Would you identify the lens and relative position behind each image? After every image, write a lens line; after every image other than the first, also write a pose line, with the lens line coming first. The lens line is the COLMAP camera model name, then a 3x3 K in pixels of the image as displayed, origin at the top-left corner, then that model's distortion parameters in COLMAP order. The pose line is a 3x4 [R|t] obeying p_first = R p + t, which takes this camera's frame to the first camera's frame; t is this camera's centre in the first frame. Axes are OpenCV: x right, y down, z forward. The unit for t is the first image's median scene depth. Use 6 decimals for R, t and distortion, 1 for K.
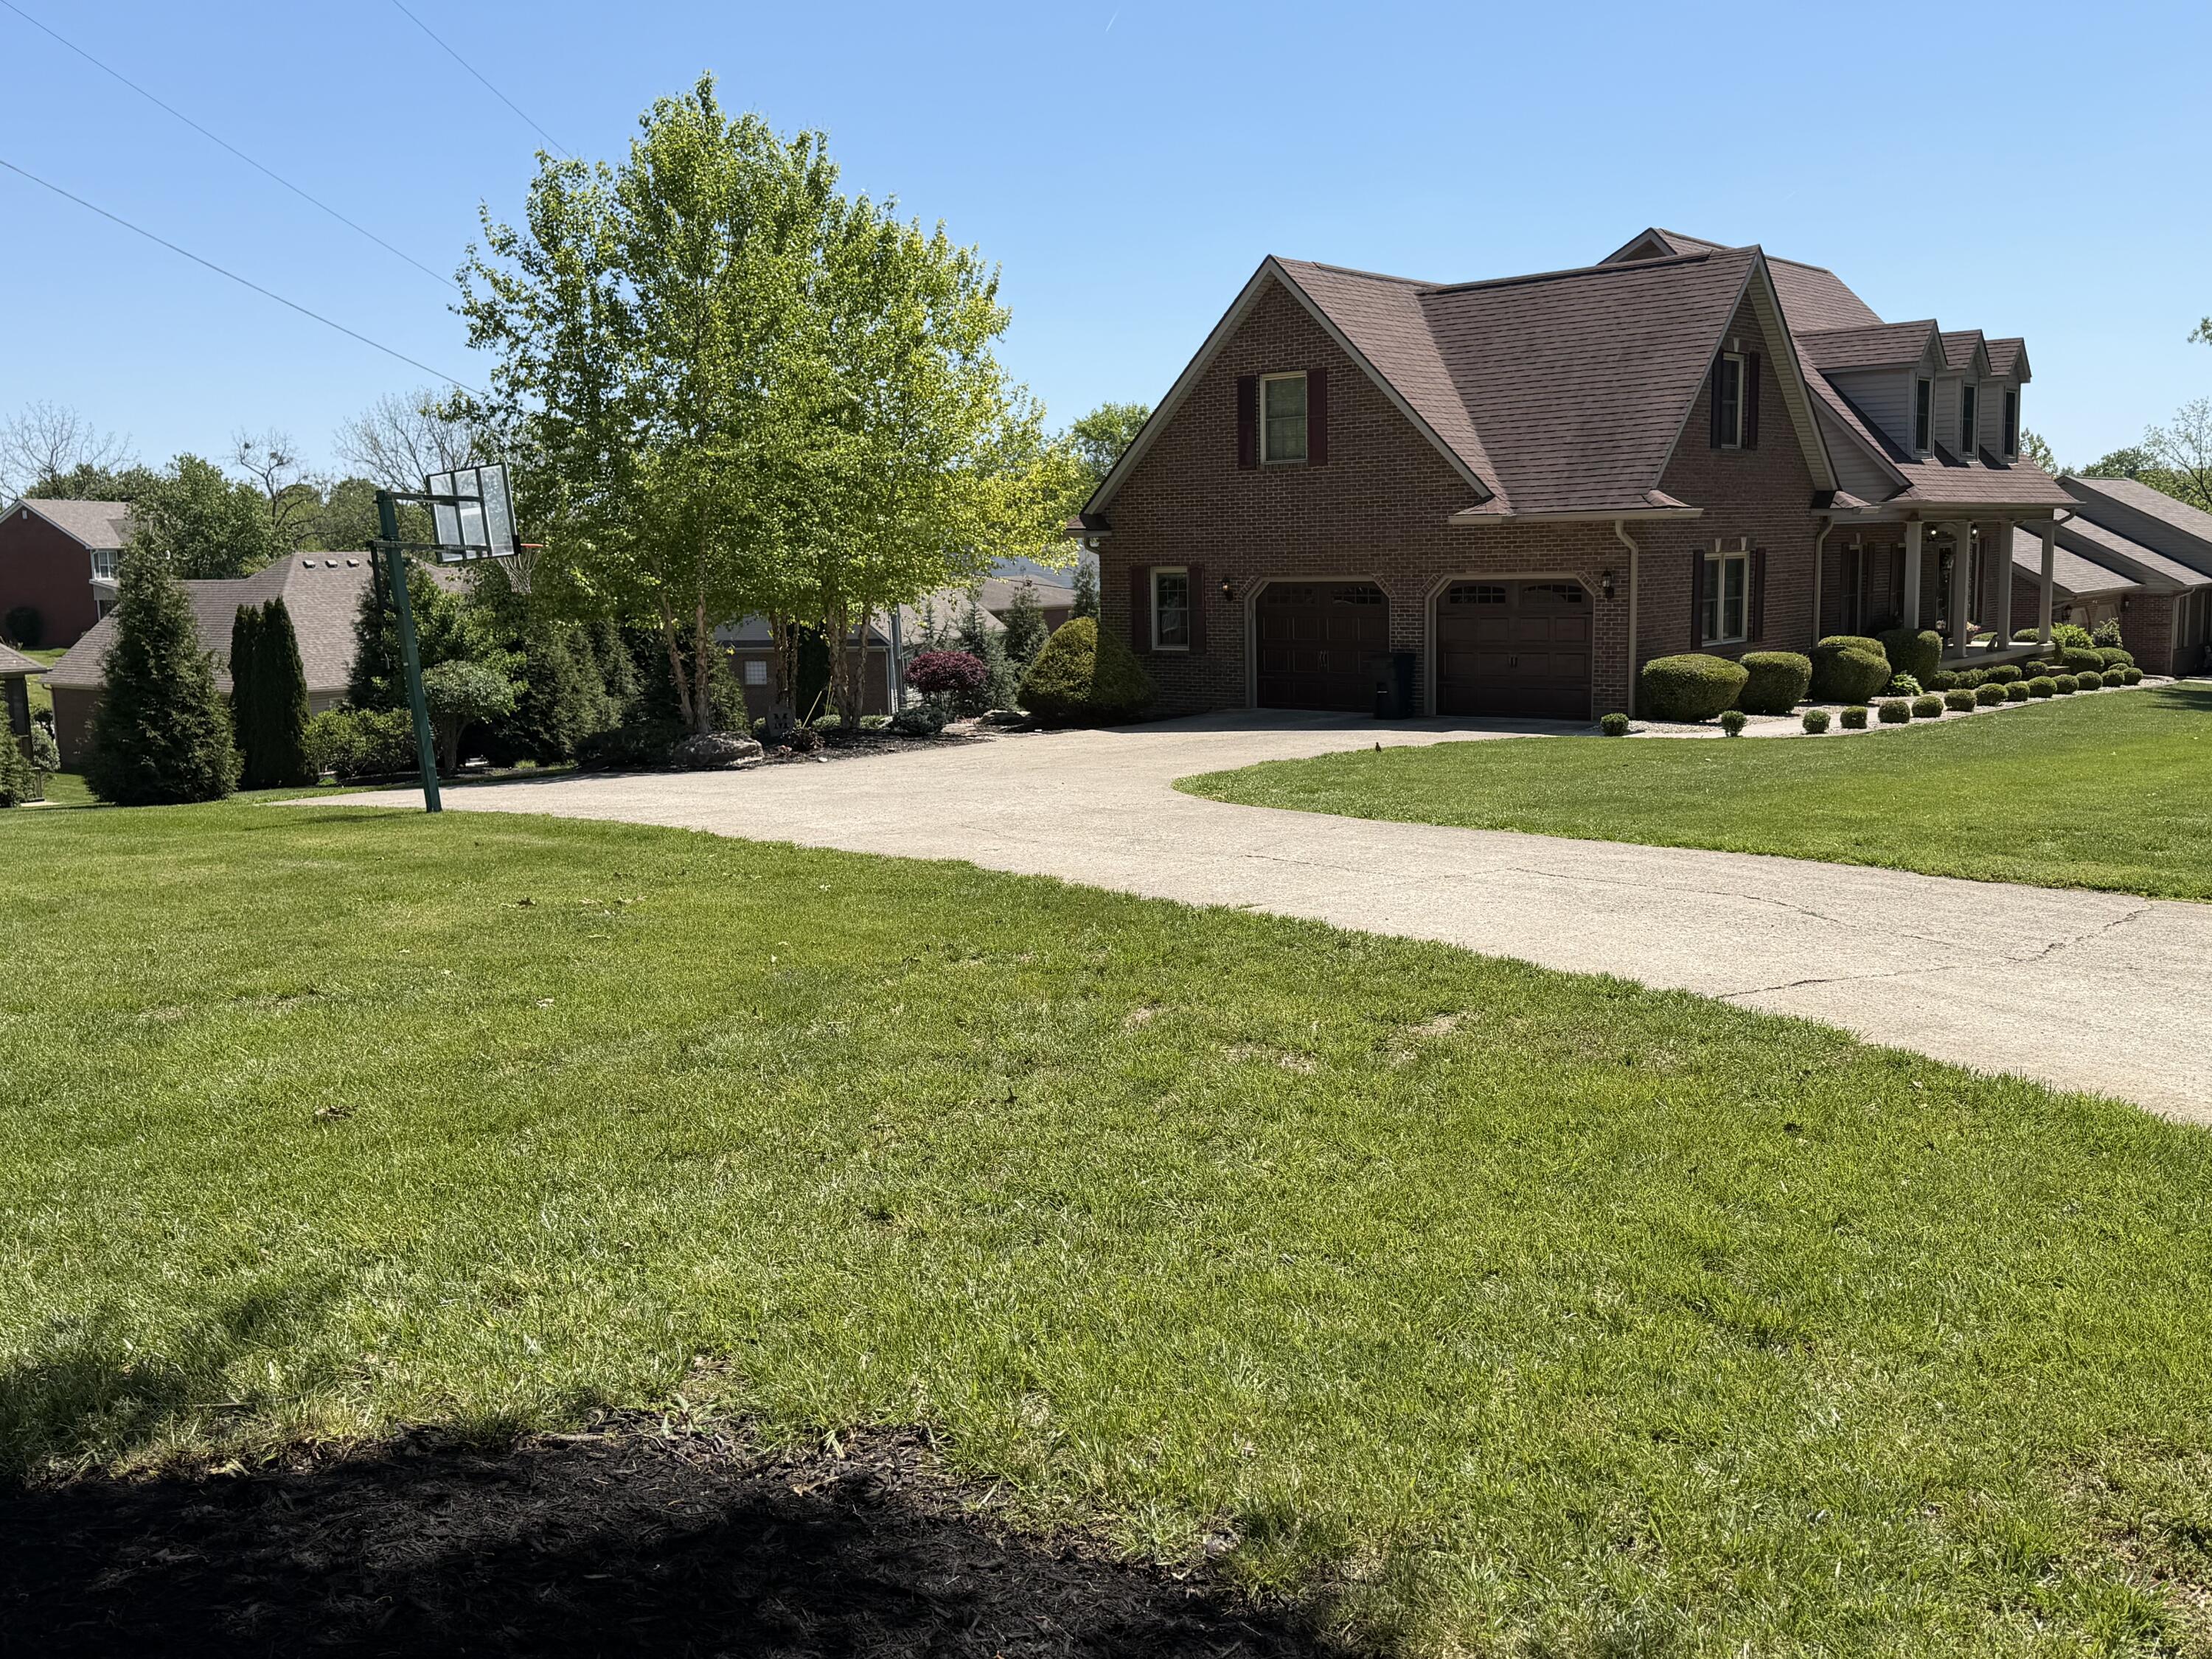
lens RADIAL K [[2074.2, 0, 1106.0], [0, 2074.2, 829.5], [0, 0, 1]] dist [0.150714, -0.013469]
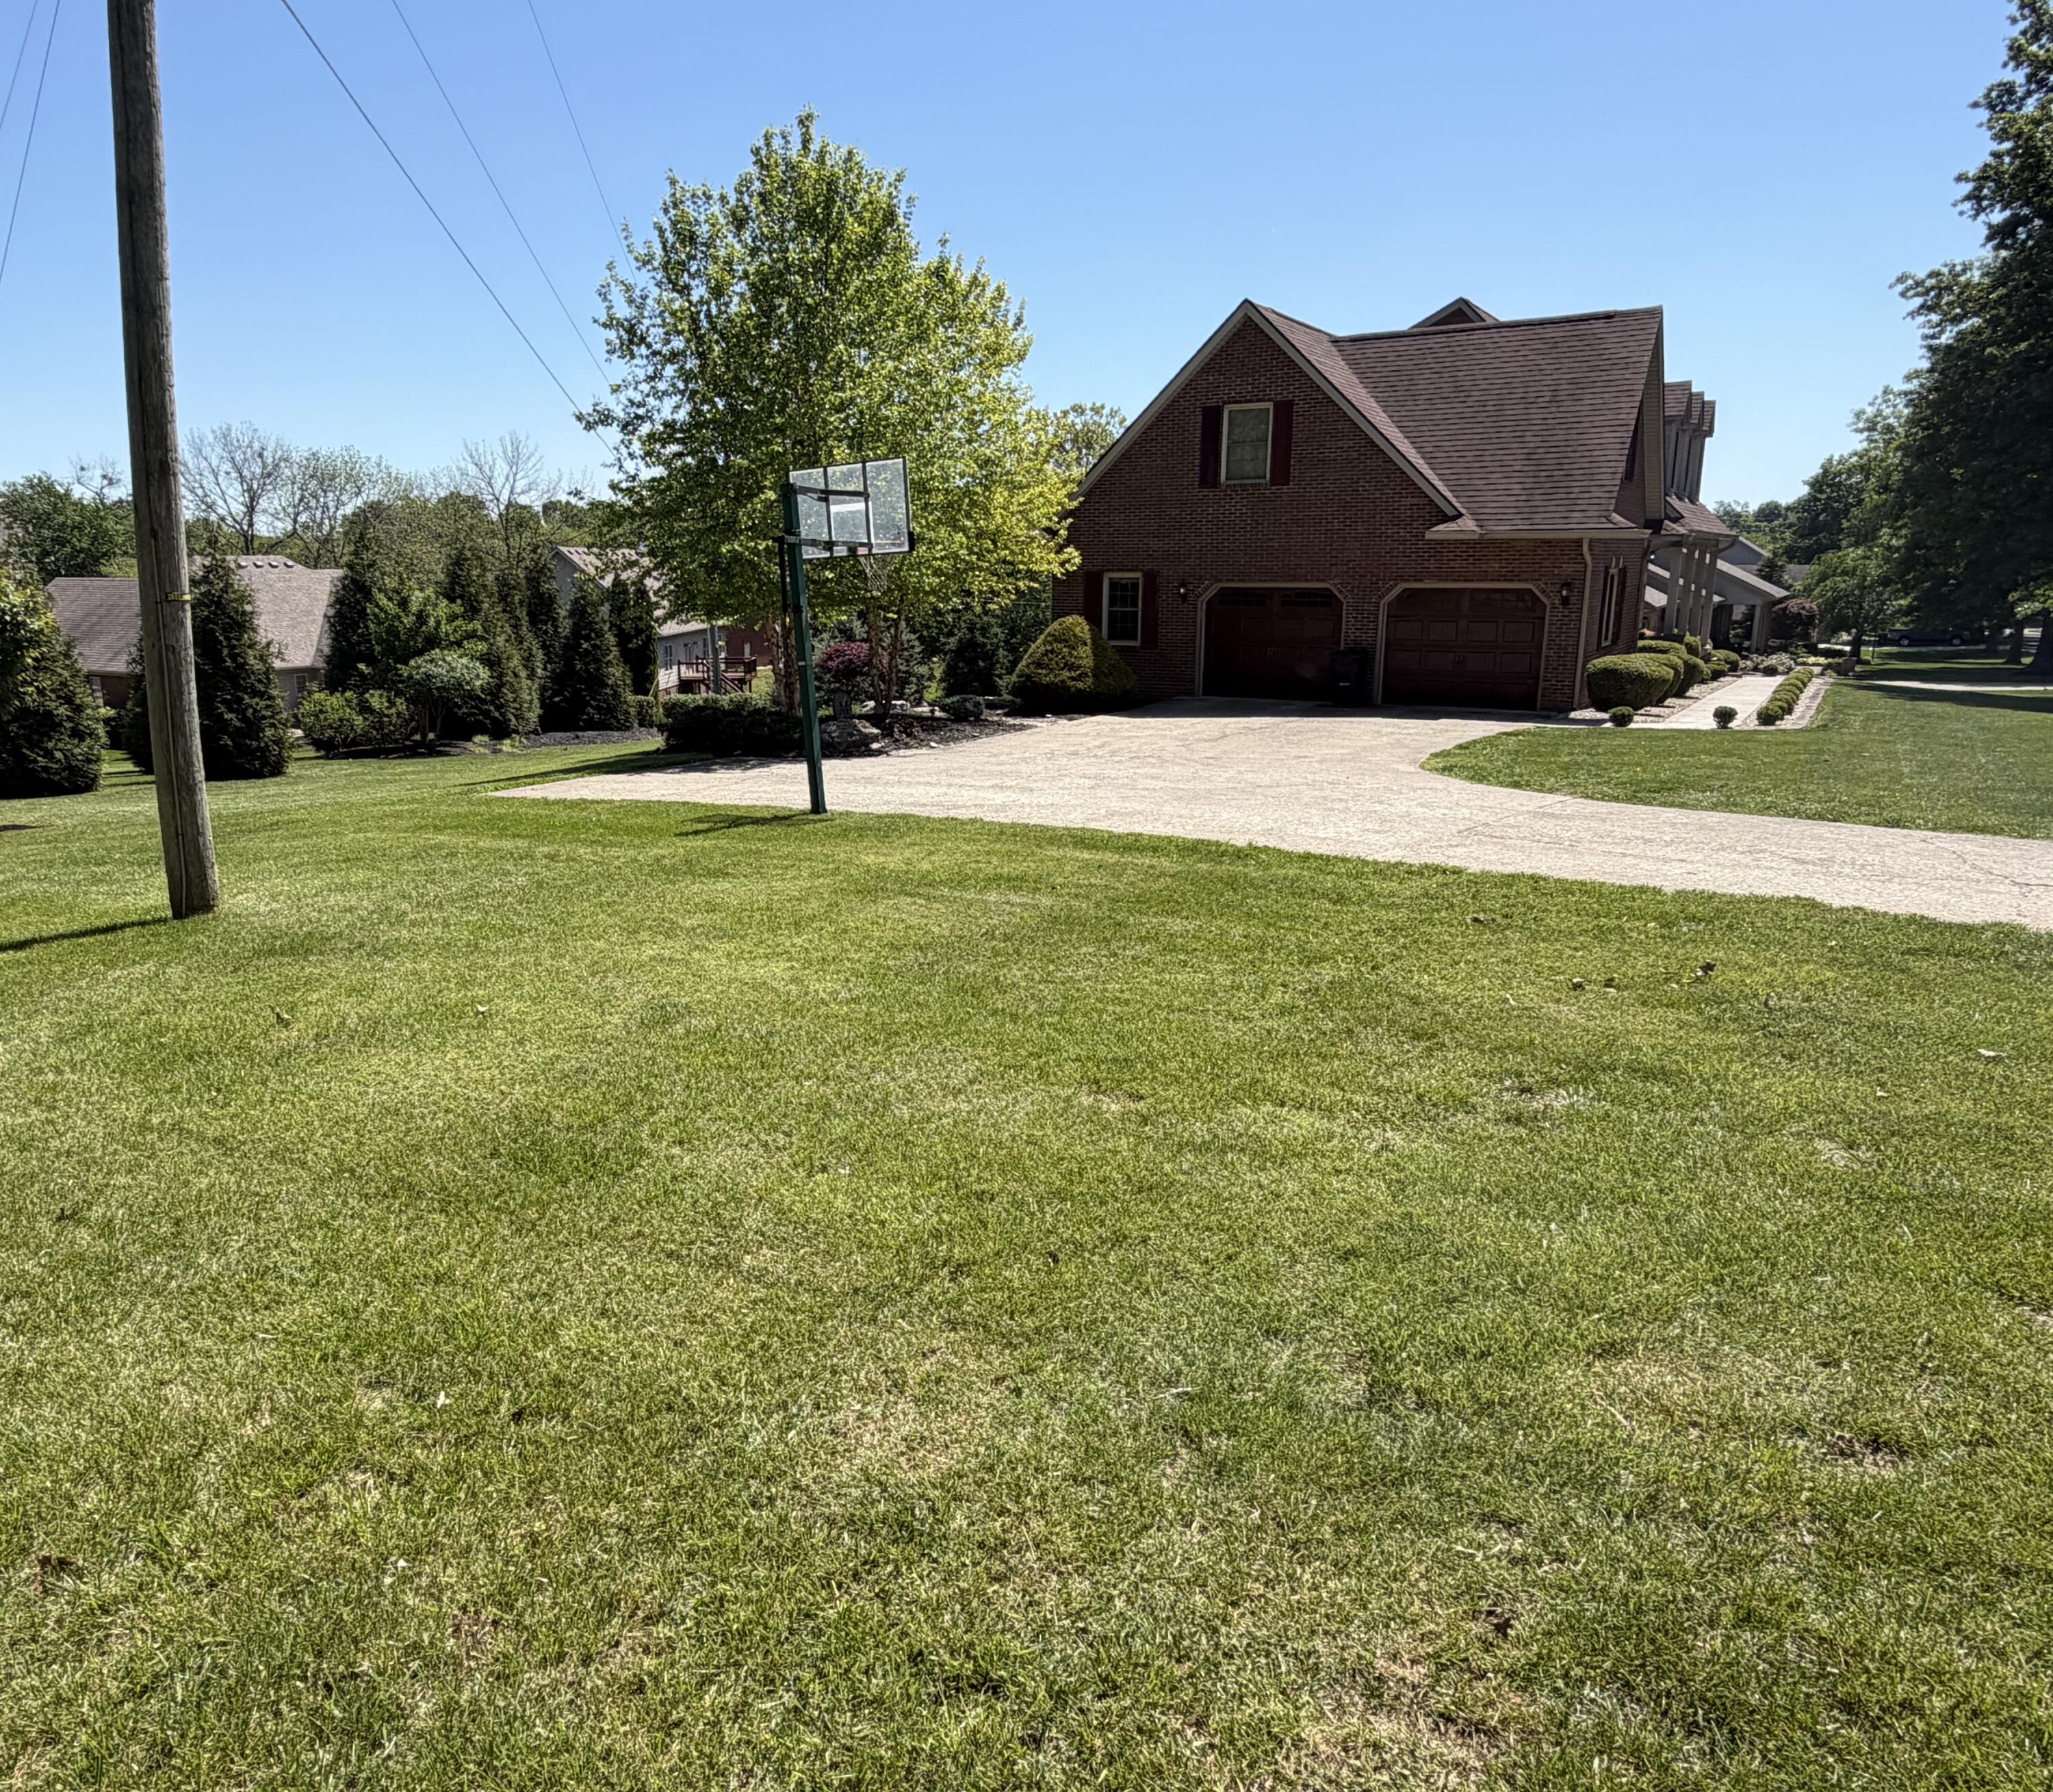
lens RADIAL K [[1522.8, 0, 828.3], [0, 1522.8, 903.6], [0, 0, 1]] dist [0.006453, 0.000271]
pose [[0.993409, -0.010430, 0.114150, -0.223842], [0.000523, 0.996254, 0.086473, -0.015496], [-0.114625, -0.085843, 0.989693, 0.158581]]
